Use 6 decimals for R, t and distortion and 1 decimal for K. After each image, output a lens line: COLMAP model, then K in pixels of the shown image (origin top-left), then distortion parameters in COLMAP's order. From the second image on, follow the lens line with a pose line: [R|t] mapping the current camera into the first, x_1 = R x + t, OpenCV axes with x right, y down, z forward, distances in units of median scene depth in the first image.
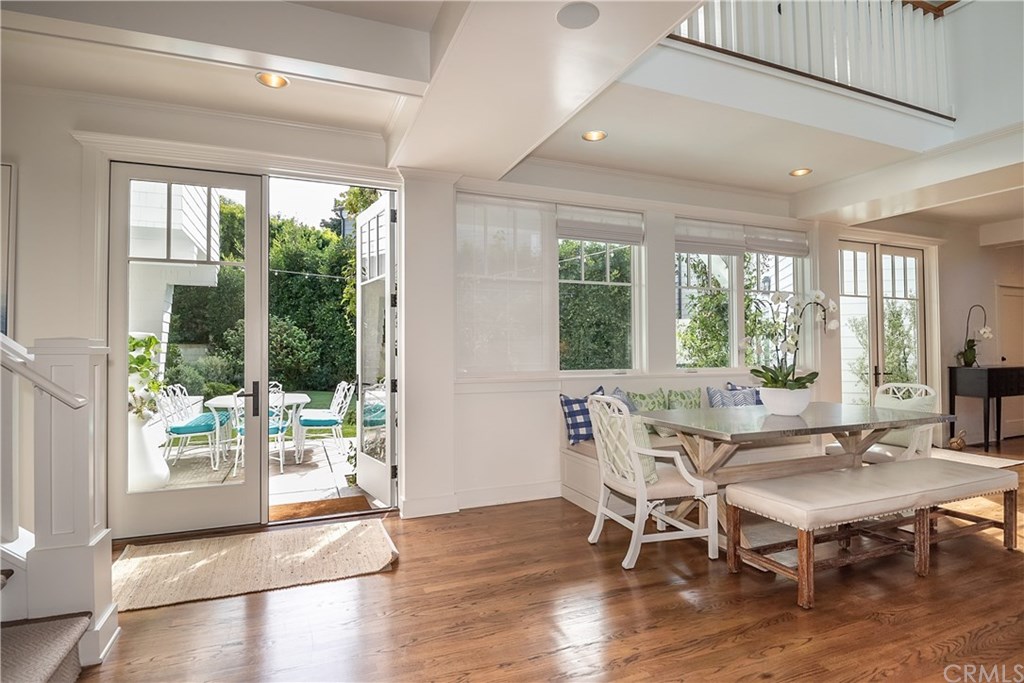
lens RADIAL K [[535.4, 0, 521.2], [0, 535.4, 344.7], [0, 0, 1]] dist [-0.000471, -0.008344]
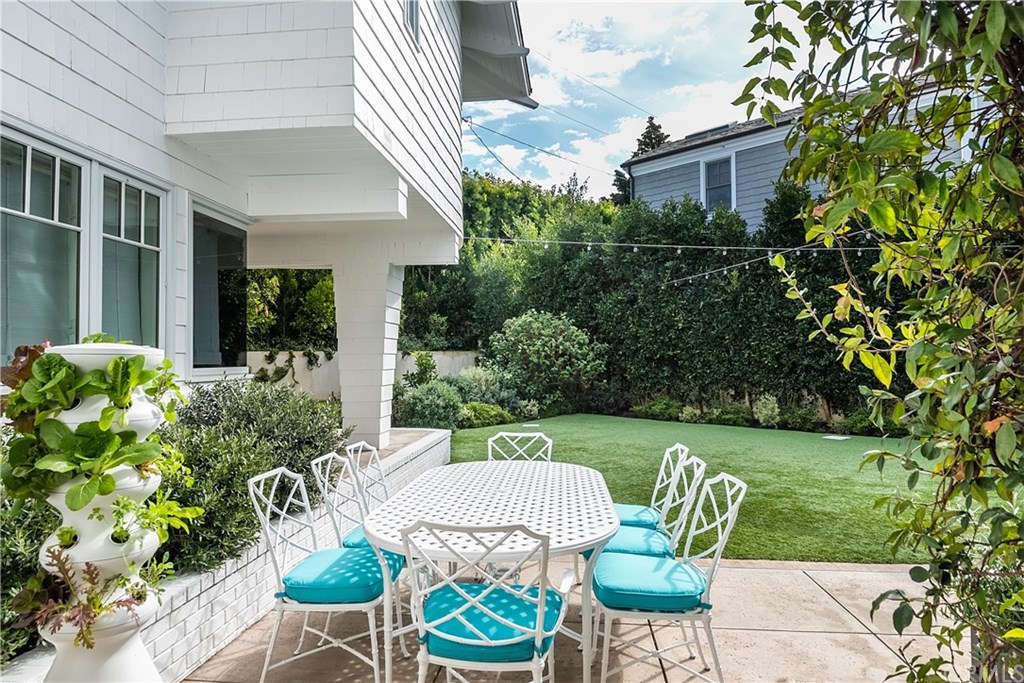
lens RADIAL K [[580.5, 0, 512.9], [0, 580.5, 342.7], [0, 0, 1]] dist [-0.006087, -0.003382]
pose [[0.876198, -0.015686, -0.481696, -0.108399], [0.012880, 0.999875, -0.009132, -0.005214], [0.481779, 0.001797, 0.876291, 0.253709]]
